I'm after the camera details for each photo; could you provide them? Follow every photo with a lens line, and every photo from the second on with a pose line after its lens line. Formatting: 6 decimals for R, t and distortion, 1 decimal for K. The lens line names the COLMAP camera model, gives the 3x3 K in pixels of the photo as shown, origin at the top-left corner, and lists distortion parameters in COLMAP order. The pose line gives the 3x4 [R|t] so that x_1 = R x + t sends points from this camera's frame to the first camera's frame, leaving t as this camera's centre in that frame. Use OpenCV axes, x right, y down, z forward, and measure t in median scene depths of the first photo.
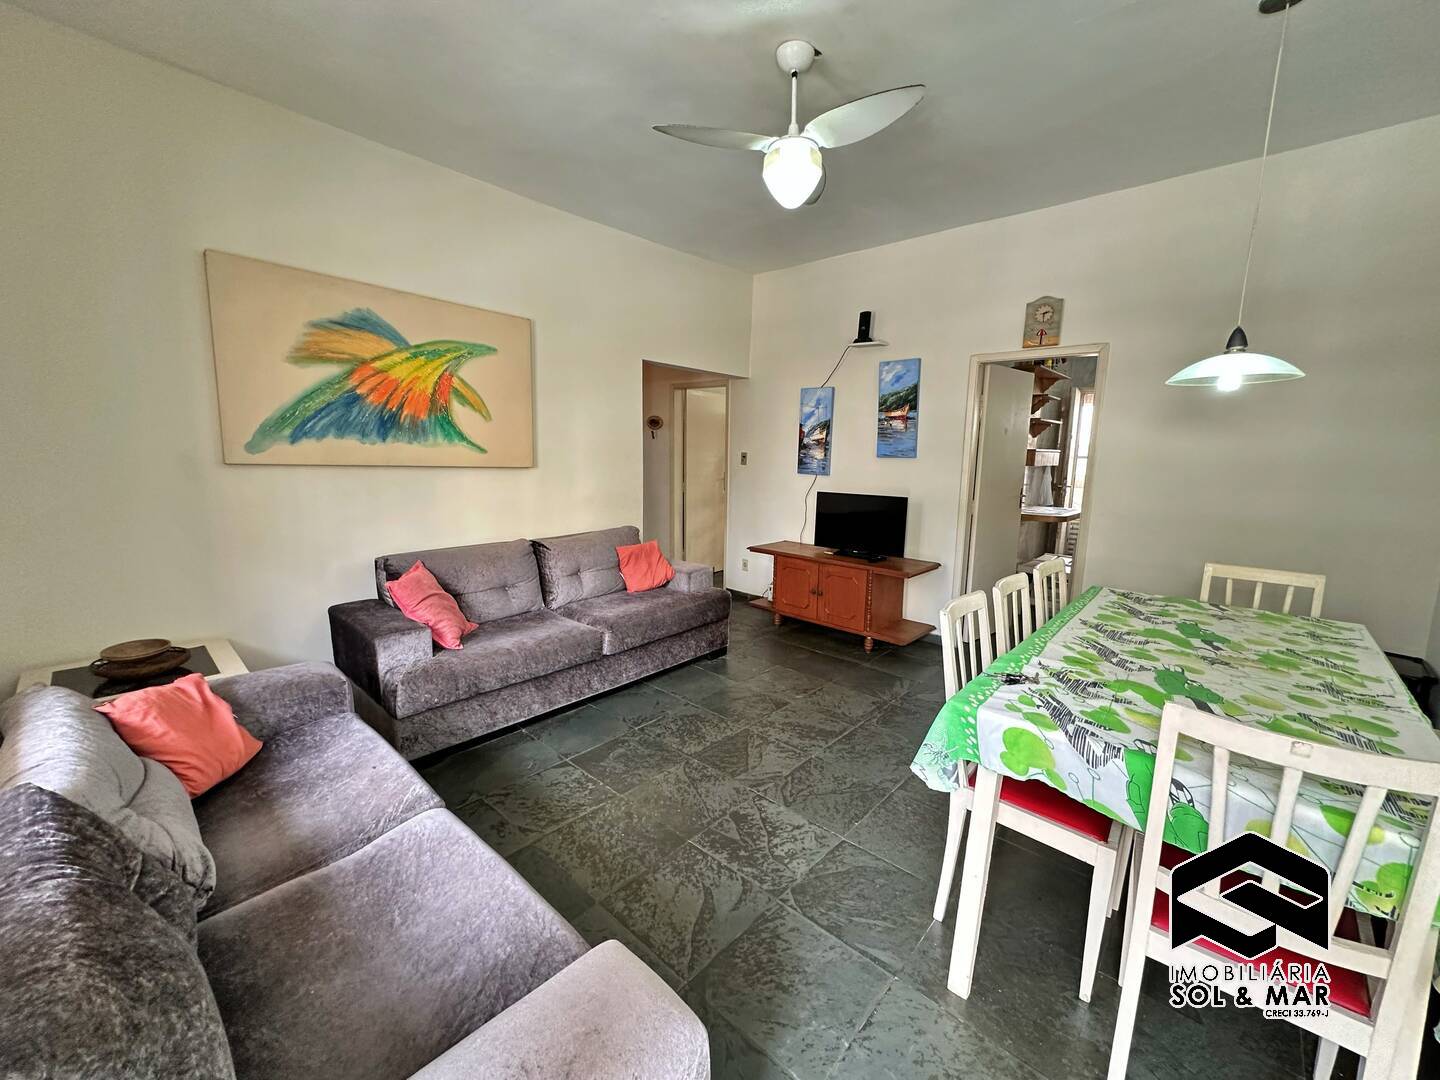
lens RADIAL K [[575.2, 0, 712.6], [0, 575.2, 537.9], [0, 0, 1]] dist [-0.002759, 0.000648]
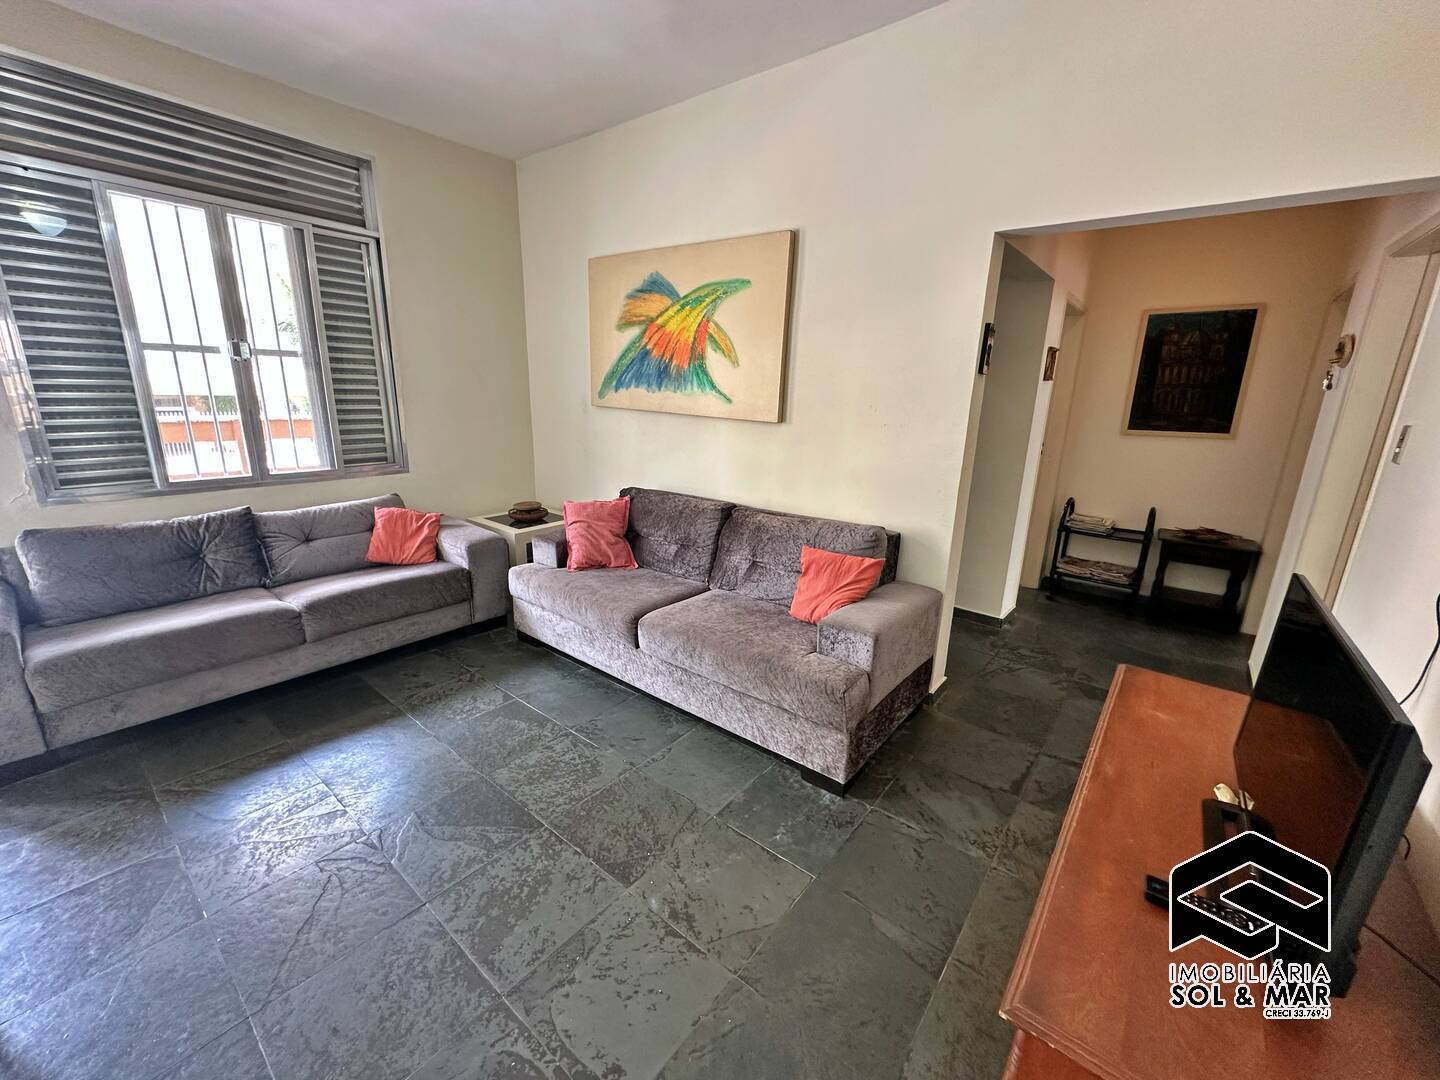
lens RADIAL K [[575.2, 0, 713.8], [0, 575.2, 535.2], [0, 0, 1]] dist [-0.002759, 0.000648]
pose [[0.069574, 0.226660, -0.971486, 0.609493], [-0.178110, 0.961021, 0.211462, -0.152020], [0.981548, 0.158319, 0.107232, 1.030634]]
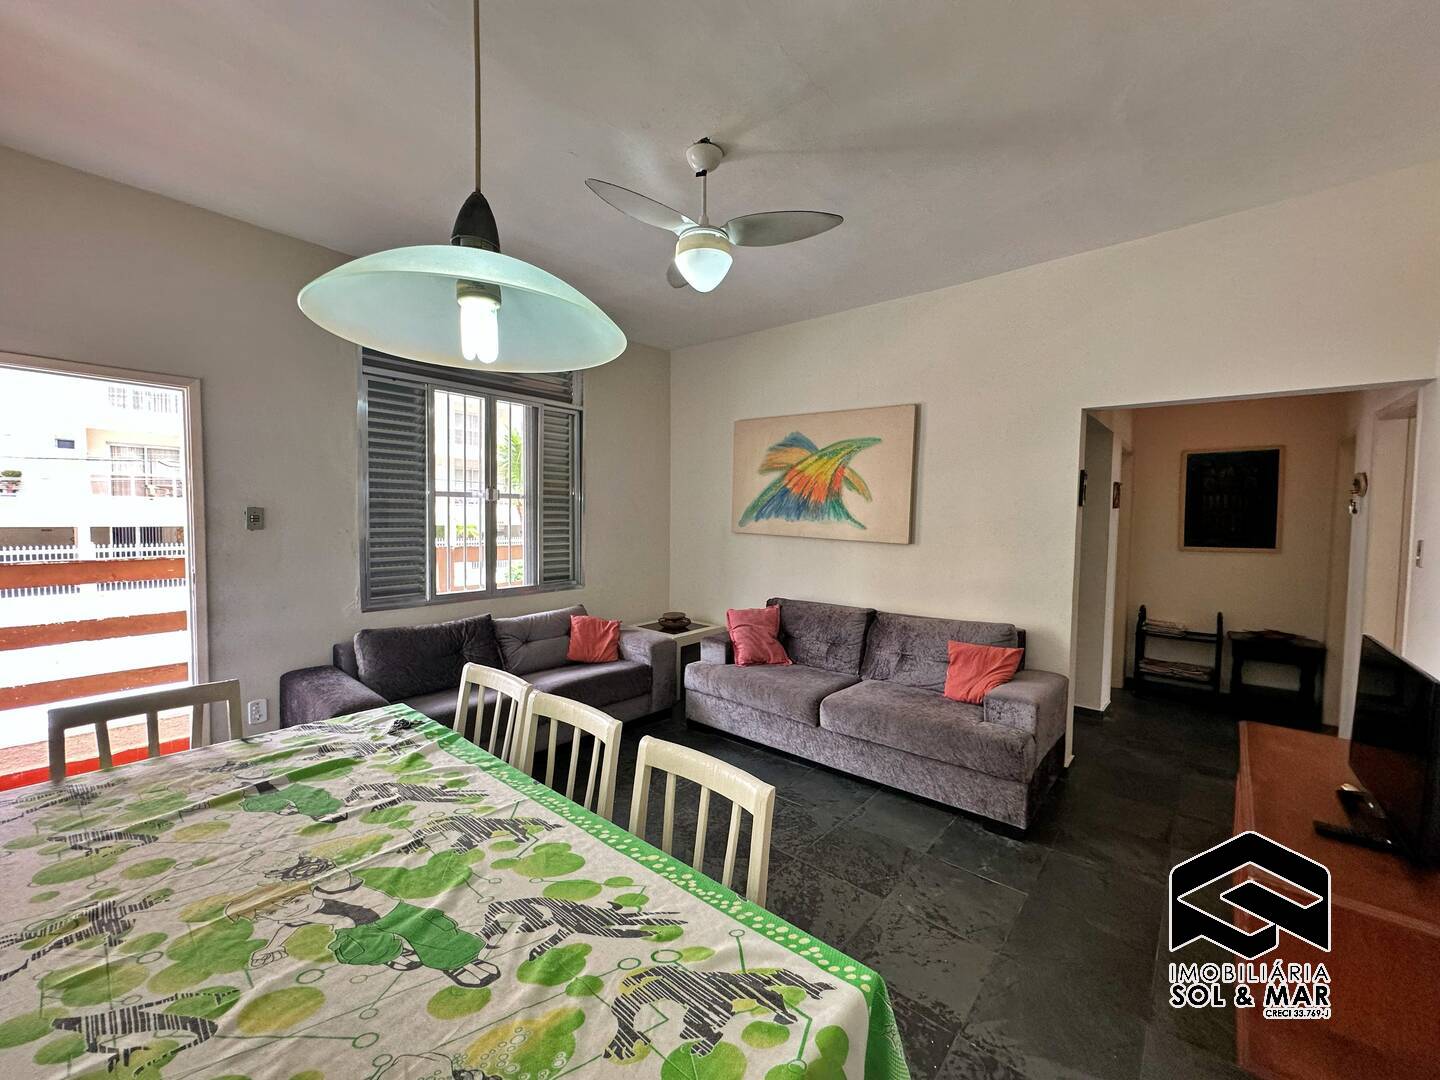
lens RADIAL K [[575.2, 0, 710.9], [0, 575.2, 536.5], [0, 0, 1]] dist [-0.002759, 0.000648]
pose [[0.034976, 0.019368, -0.999200, 0.846669], [-0.165907, 0.986052, 0.013306, -0.110117], [0.985521, 0.165309, 0.037702, 0.740822]]
